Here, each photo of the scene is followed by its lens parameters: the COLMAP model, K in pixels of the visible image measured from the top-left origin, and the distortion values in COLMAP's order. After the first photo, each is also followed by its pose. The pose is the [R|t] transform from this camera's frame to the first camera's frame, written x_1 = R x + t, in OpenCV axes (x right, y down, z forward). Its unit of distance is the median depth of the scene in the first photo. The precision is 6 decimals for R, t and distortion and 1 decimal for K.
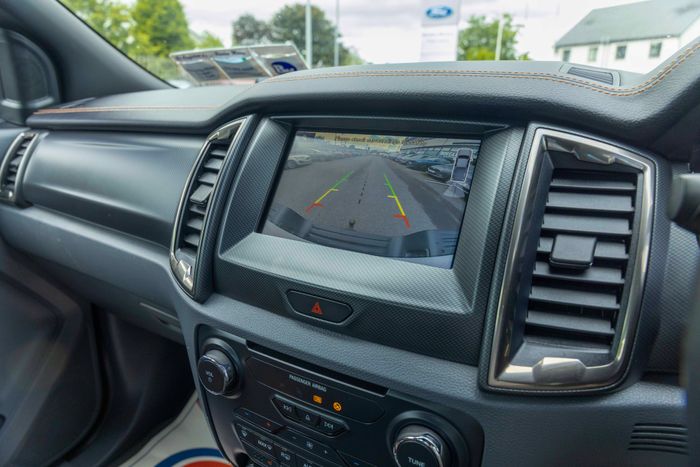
lens RADIAL K [[447.7, 0, 344.0], [0, 447.7, 226.6], [0, 0, 1]] dist [0.002038, -0.002902]
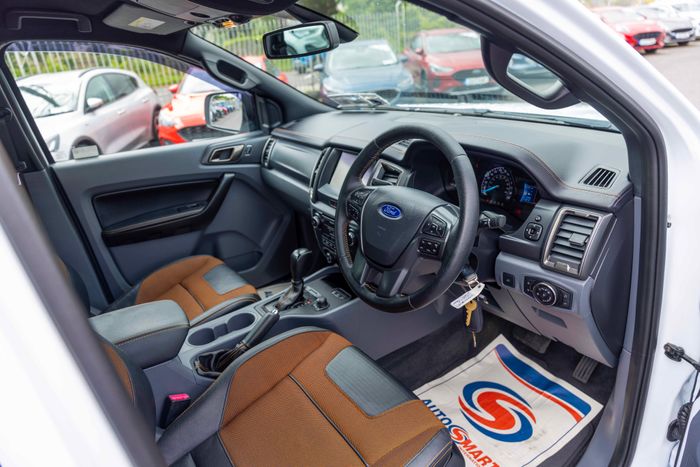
lens RADIAL K [[447.7, 0, 346.6], [0, 447.7, 235.1], [0, 0, 1]] dist [0.002038, -0.002902]
pose [[0.904432, 0.091122, -0.416772, 0.774472], [-0.032436, 0.988783, 0.145796, -0.054697], [0.425383, -0.118344, 0.897243, -1.145011]]
